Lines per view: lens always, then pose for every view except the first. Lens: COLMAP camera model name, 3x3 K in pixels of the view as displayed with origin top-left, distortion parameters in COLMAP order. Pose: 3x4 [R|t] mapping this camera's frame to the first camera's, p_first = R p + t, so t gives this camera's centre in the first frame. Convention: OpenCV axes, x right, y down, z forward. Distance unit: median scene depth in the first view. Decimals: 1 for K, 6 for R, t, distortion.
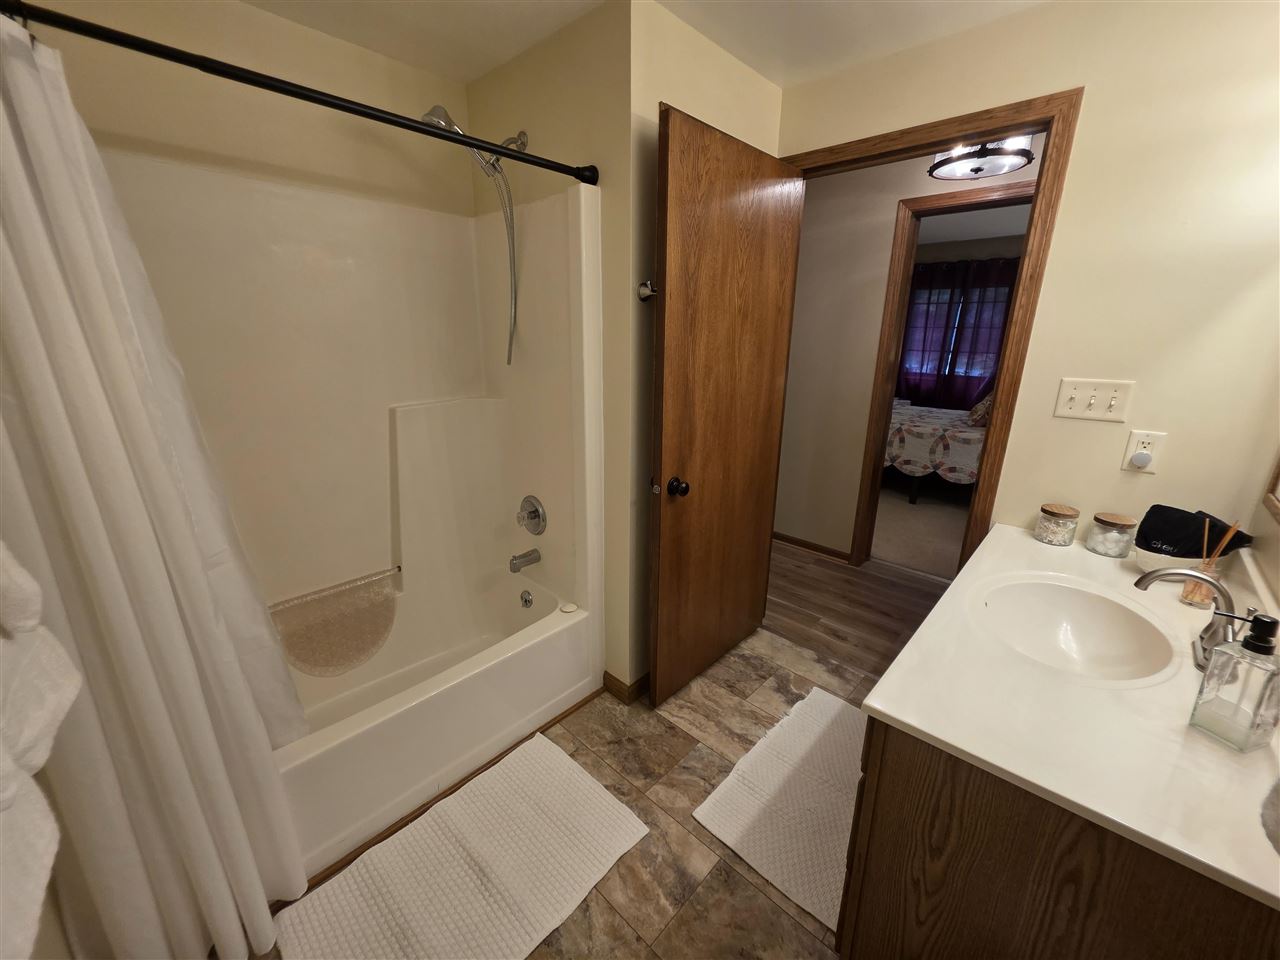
lens RADIAL K [[512.5, 0, 638.8], [0, 512.5, 486.8], [0, 0, 1]] dist [0.002392, -0.000030]
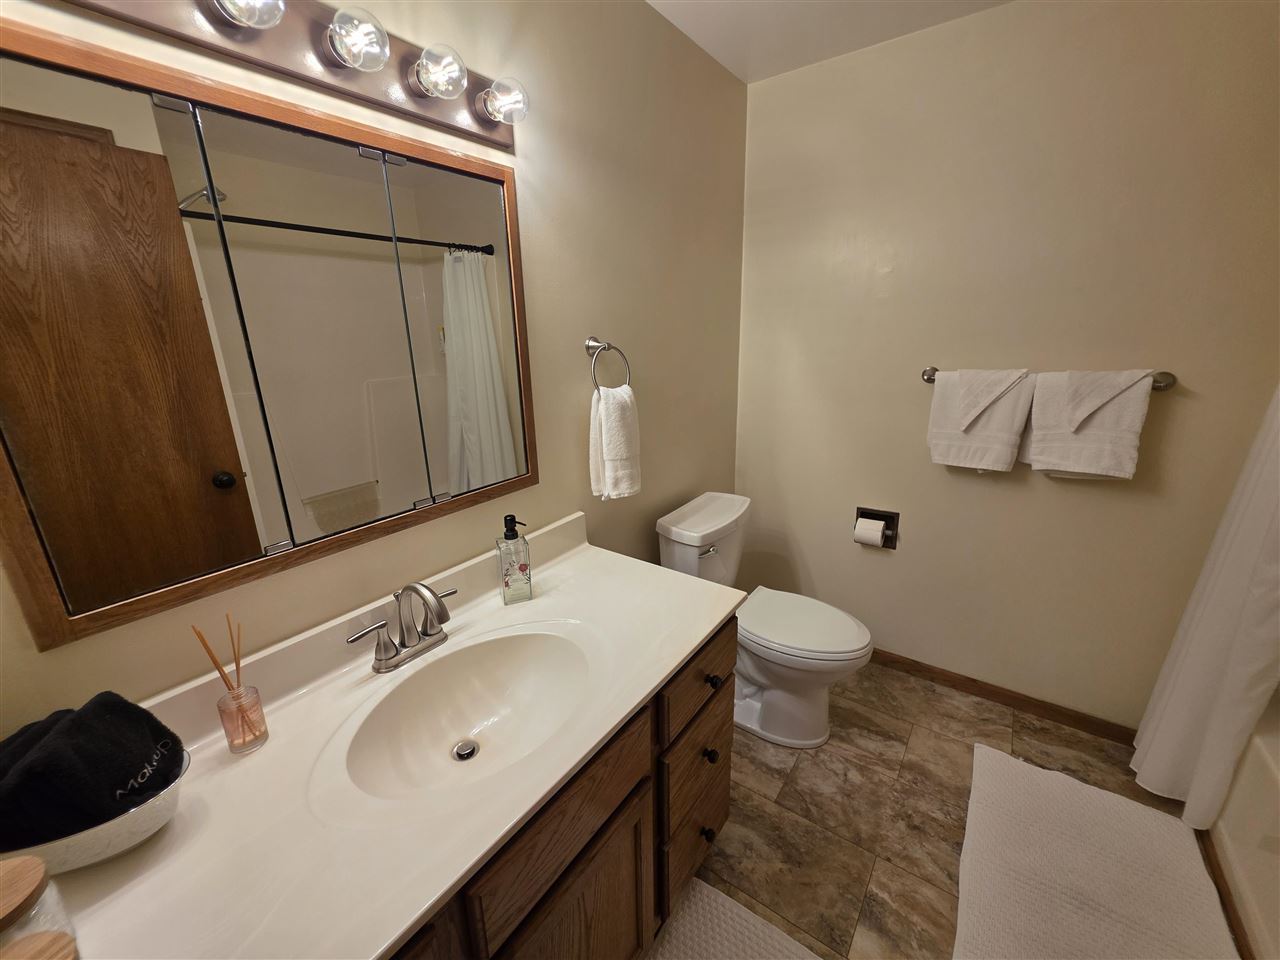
lens RADIAL K [[512.5, 0, 641.2], [0, 512.5, 478.9], [0, 0, 1]] dist [0.002392, -0.000030]
pose [[-0.992170, 0.042569, -0.117414, 0.608574], [-0.027920, 0.840726, 0.540741, -0.405305], [0.121732, 0.539785, -0.832955, 1.353227]]
